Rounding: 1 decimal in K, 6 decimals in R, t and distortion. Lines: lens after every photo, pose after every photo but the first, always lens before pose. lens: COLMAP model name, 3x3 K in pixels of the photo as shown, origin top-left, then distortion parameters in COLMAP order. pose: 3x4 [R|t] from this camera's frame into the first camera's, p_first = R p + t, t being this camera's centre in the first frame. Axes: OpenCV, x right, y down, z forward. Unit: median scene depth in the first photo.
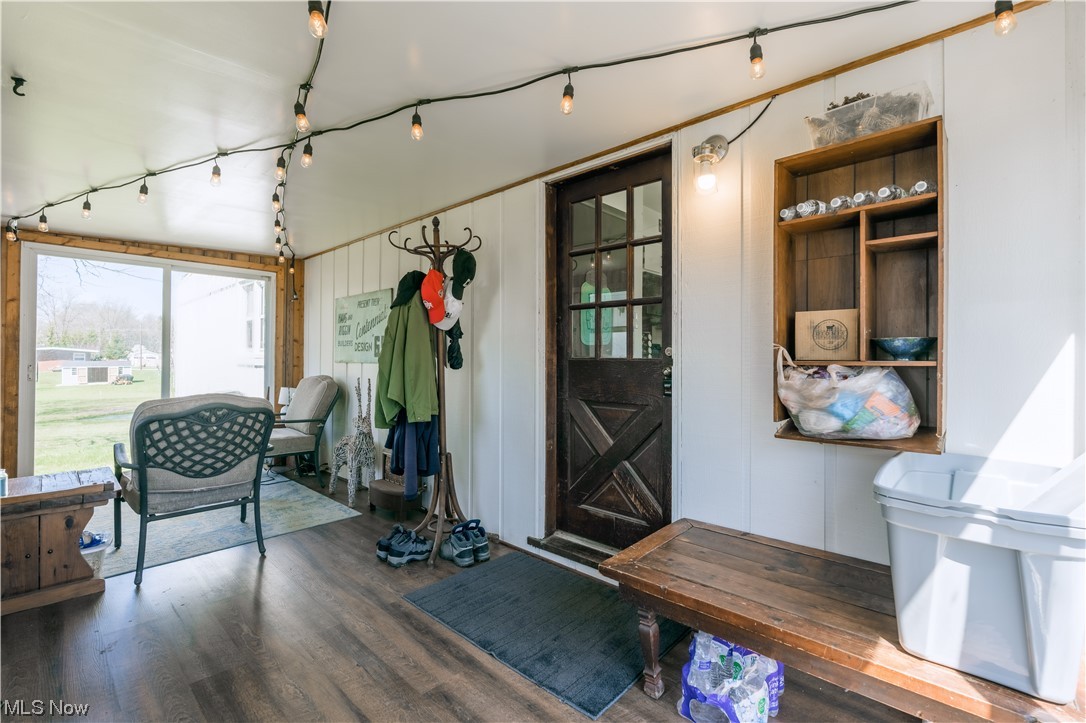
lens RADIAL K [[482.9, 0, 534.1], [0, 482.9, 357.1], [0, 0, 1]] dist [-0.004433, 0.000554]
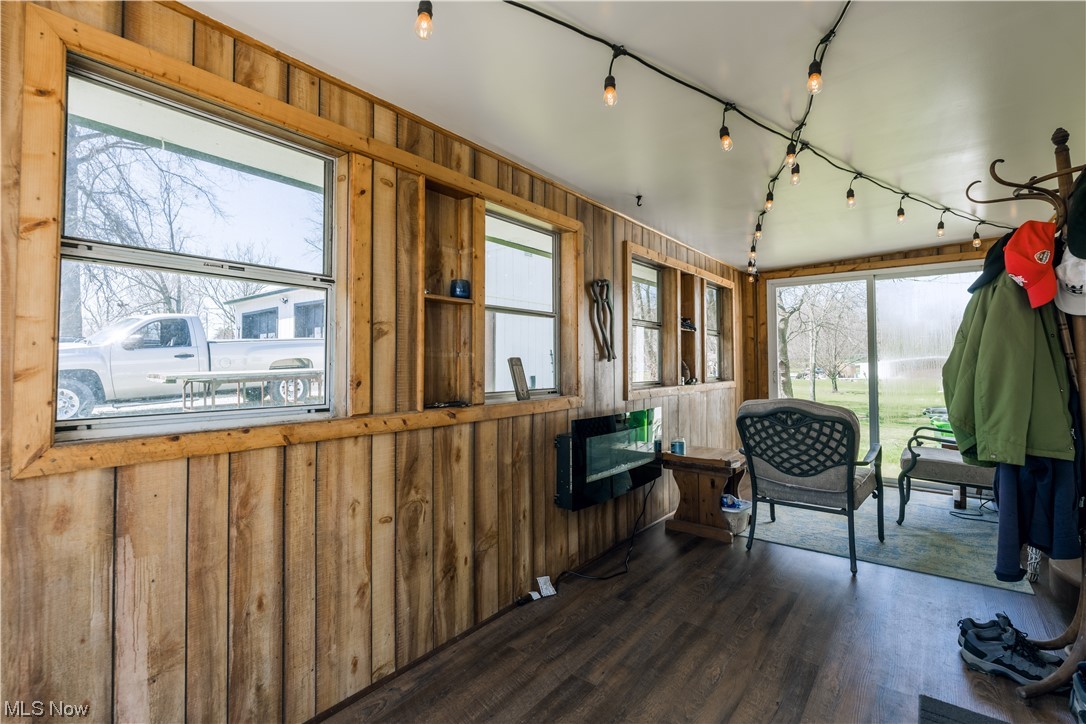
lens RADIAL K [[482.9, 0, 535.0], [0, 482.9, 359.2], [0, 0, 1]] dist [-0.004433, 0.000554]
pose [[0.097136, -0.016188, -0.995139, 0.337147], [0.004970, 0.999863, -0.015780, 0.001998], [0.995259, -0.003413, 0.097204, 0.308349]]
